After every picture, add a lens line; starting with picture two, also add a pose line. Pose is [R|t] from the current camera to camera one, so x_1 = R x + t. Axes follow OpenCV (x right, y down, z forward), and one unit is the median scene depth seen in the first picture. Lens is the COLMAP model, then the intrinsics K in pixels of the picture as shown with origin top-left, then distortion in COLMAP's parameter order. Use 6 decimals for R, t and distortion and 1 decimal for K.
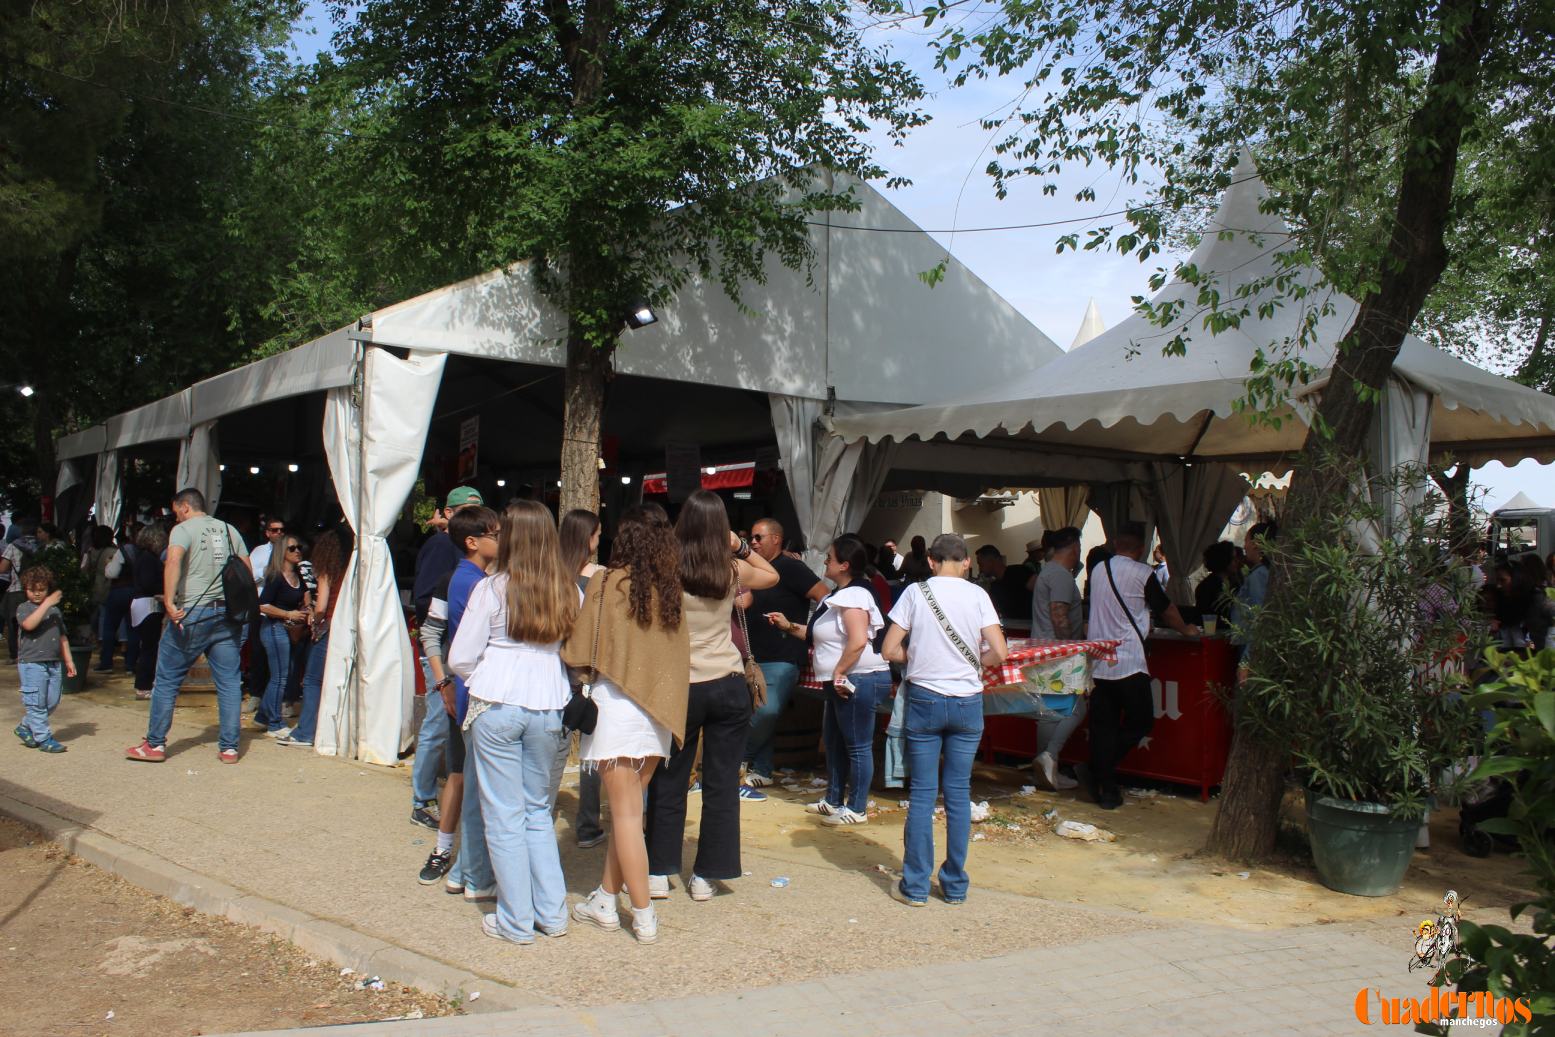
lens RADIAL K [[1291.7, 0, 777.5], [0, 1291.7, 518.5], [0, 0, 1]] dist [-0.166440, 0.153061]
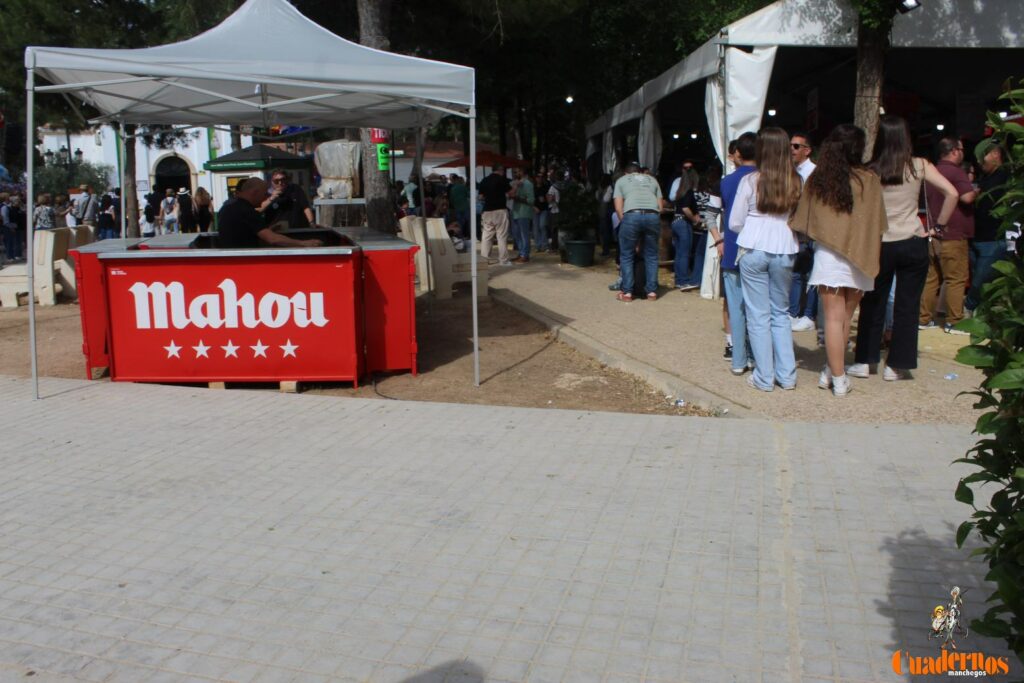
lens RADIAL K [[850.6, 0, 512.0], [0, 850.6, 341.5], [0, 0, 1]] dist [-0.166440, 0.153061]
pose [[0.801255, 0.065482, -0.594729, 0.154286], [0.055062, 0.981705, 0.182273, 0.034535], [0.595784, -0.178794, 0.782990, -0.068902]]
